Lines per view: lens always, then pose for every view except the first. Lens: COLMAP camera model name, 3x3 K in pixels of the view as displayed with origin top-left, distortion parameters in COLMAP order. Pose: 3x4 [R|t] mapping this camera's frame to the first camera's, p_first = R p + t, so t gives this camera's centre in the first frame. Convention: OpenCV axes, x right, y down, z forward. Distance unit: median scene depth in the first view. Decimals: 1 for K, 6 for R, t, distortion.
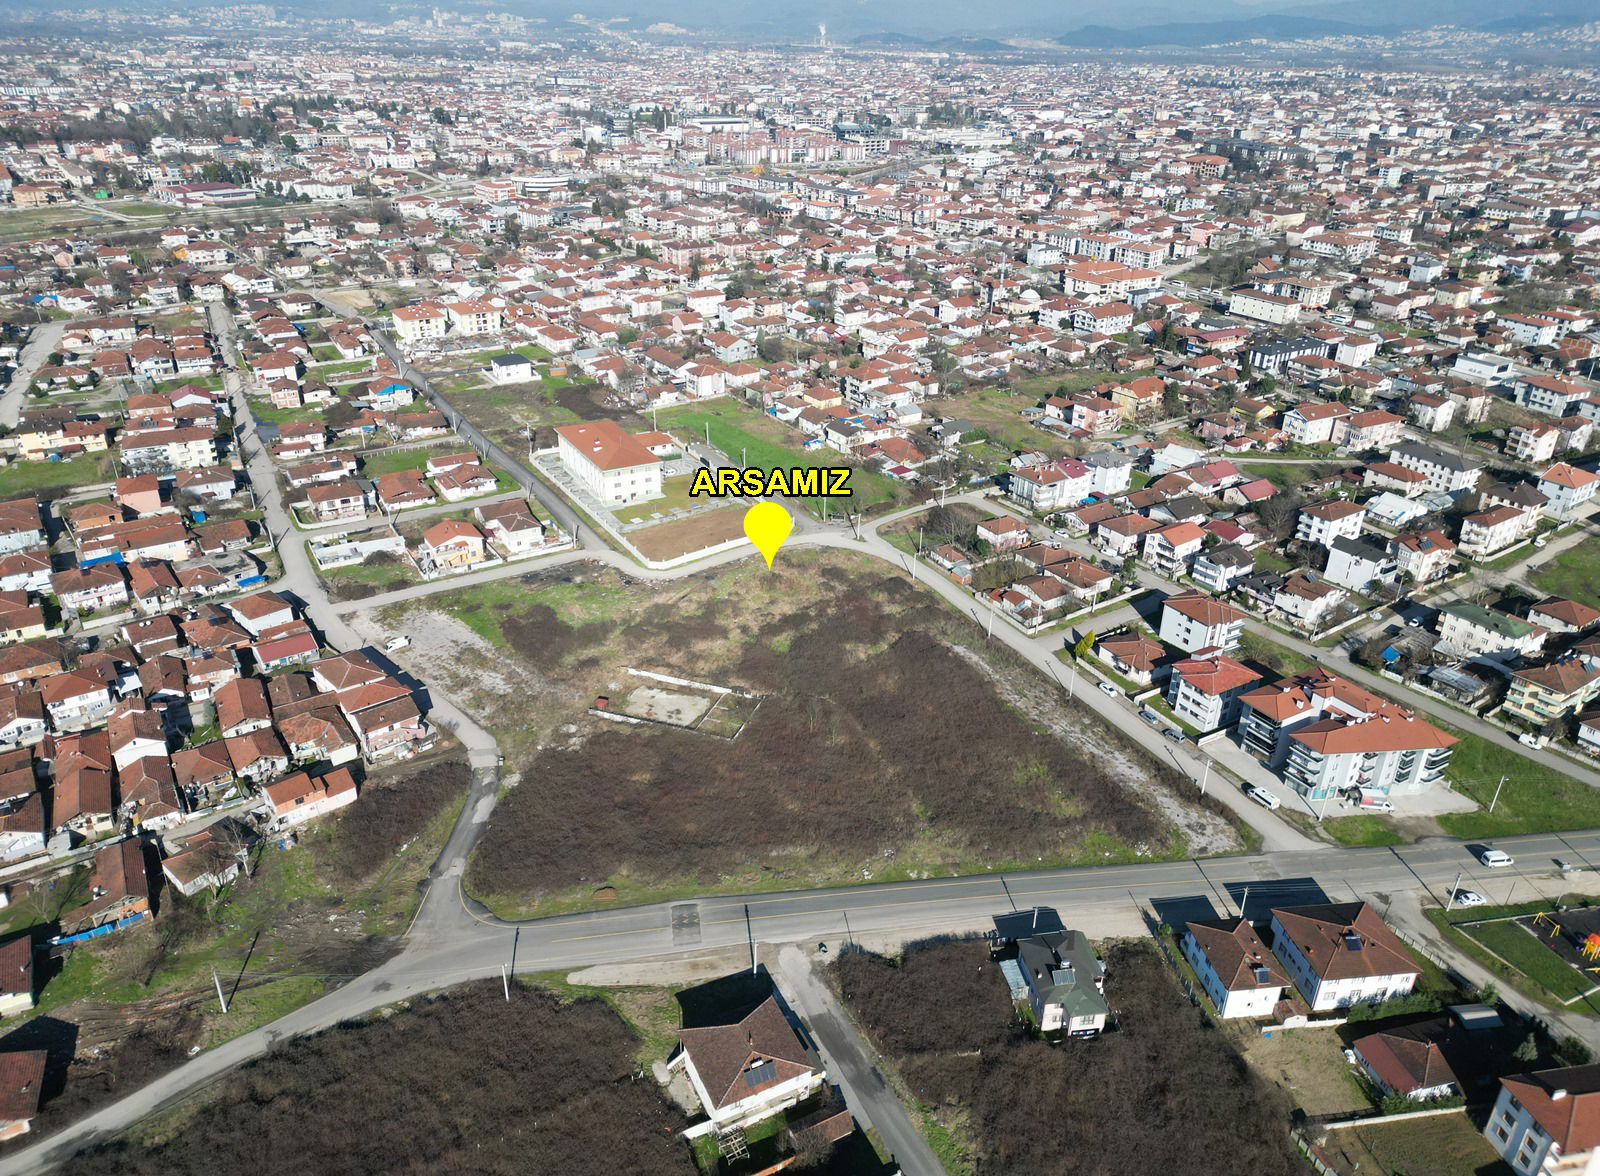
lens RADIAL K [[1098.3, 0, 800.0], [0, 1098.3, 588.0], [0, 0, 1]] dist [0.095830, -0.101504]
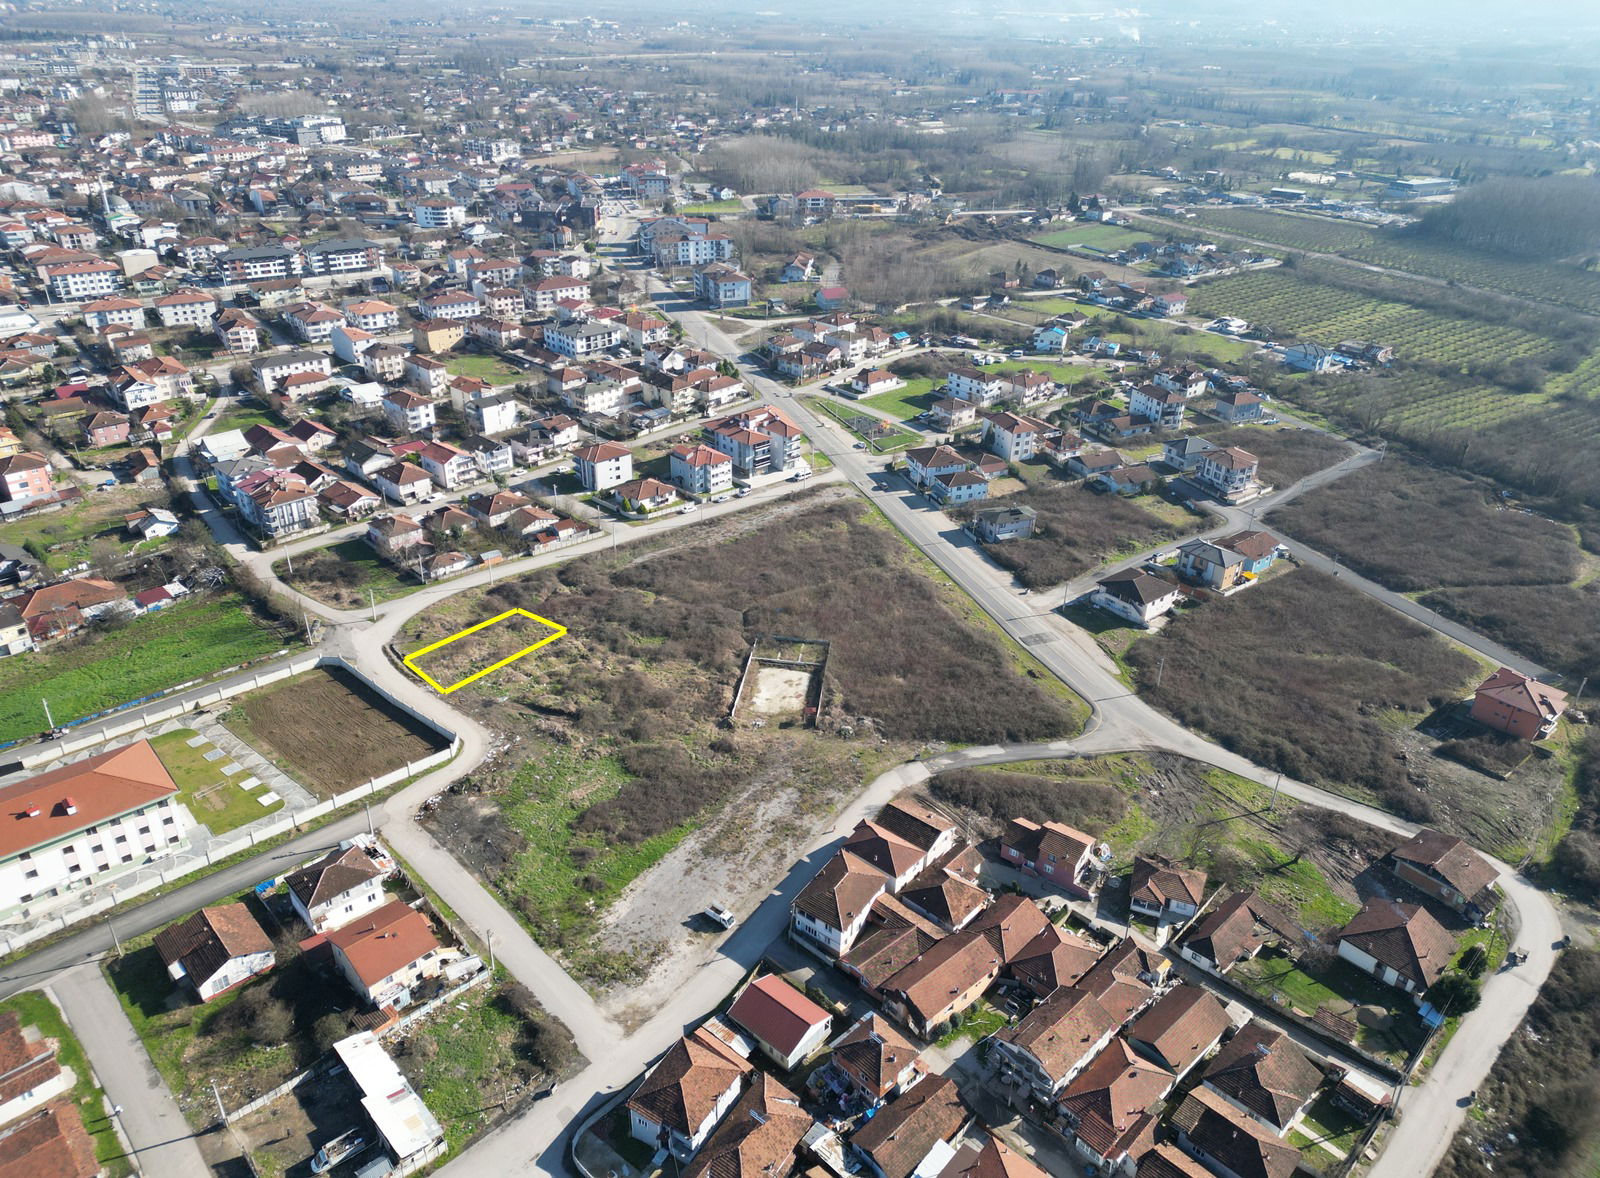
lens RADIAL K [[1098.3, 0, 800.0], [0, 1098.3, 589.0], [0, 0, 1]] dist [0.095830, -0.101504]
pose [[-0.212025, -0.476892, 0.853006, -0.643330], [0.417878, 0.744788, 0.520259, -0.326720], [-0.883416, 0.466760, 0.041369, 0.617670]]
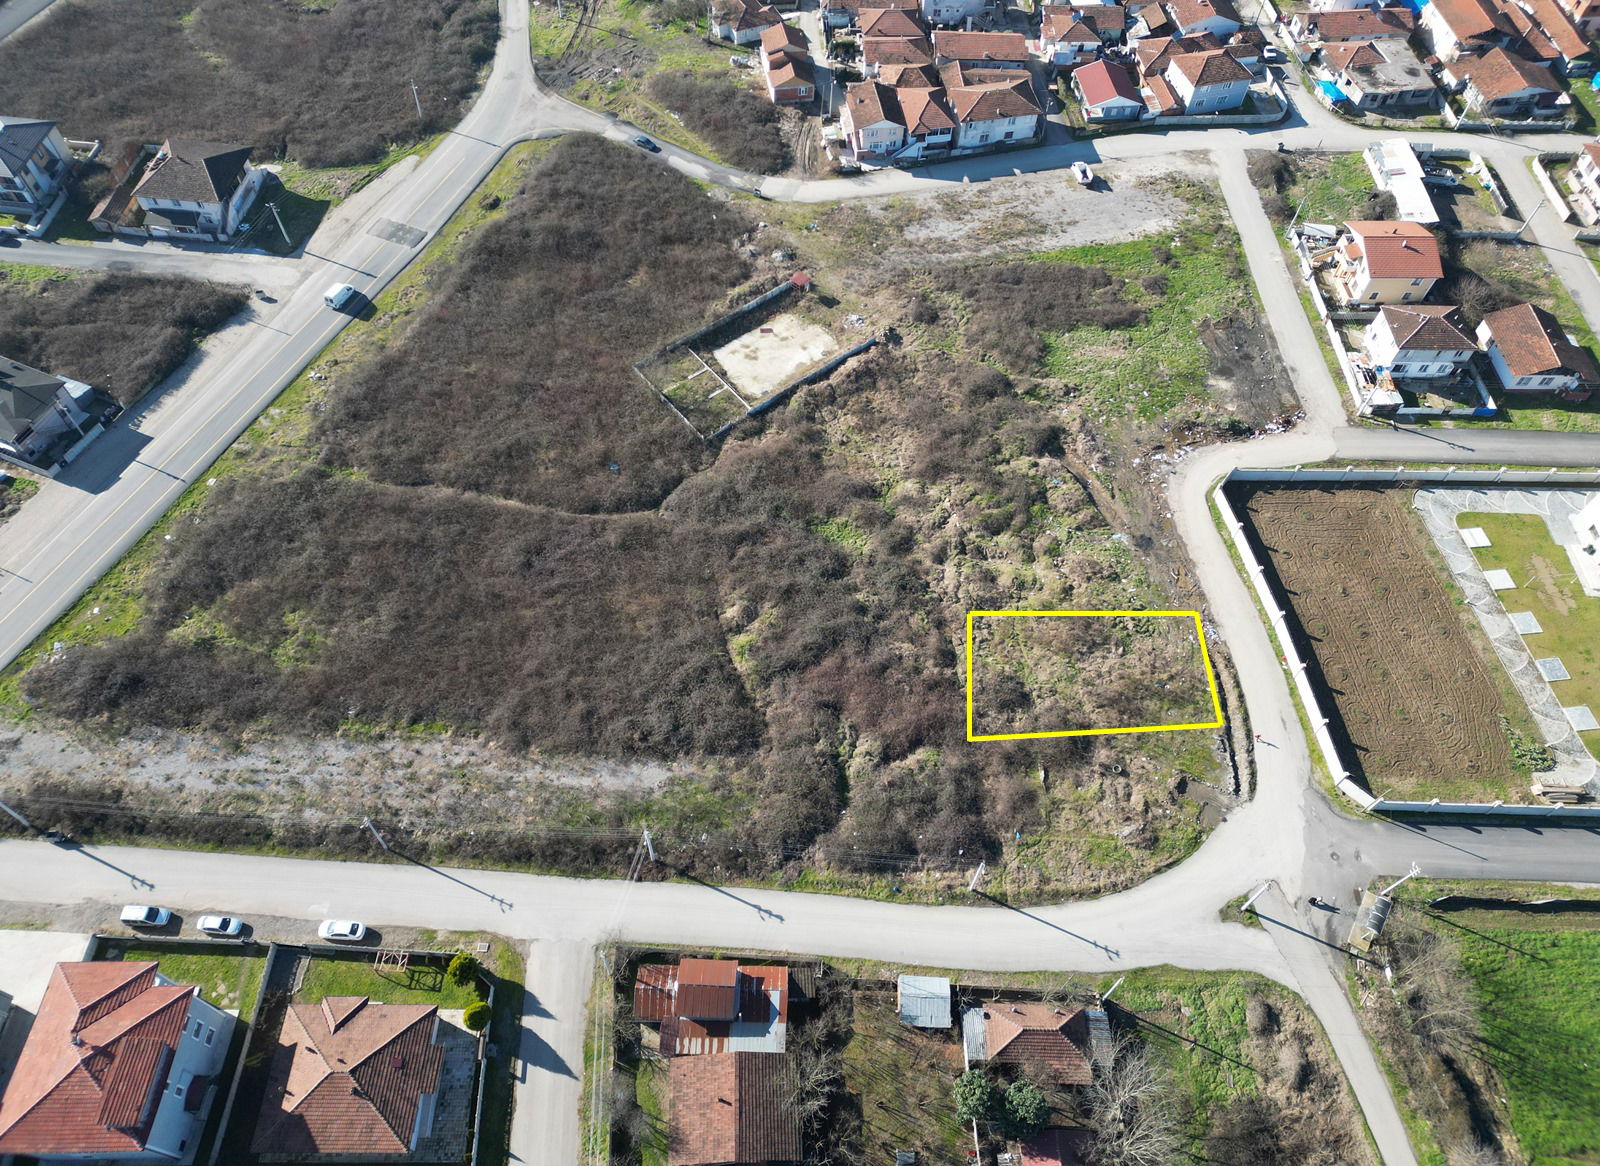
lens RADIAL K [[1103.3, 0, 801.6], [0, 1103.3, 568.9], [0, 0, 1]] dist [0.091969, -0.086099]
pose [[-0.512430, 0.684676, -0.518300, 0.226577], [-0.422724, 0.324246, 0.846268, -0.311125], [0.747476, 0.652751, 0.123275, 0.698142]]
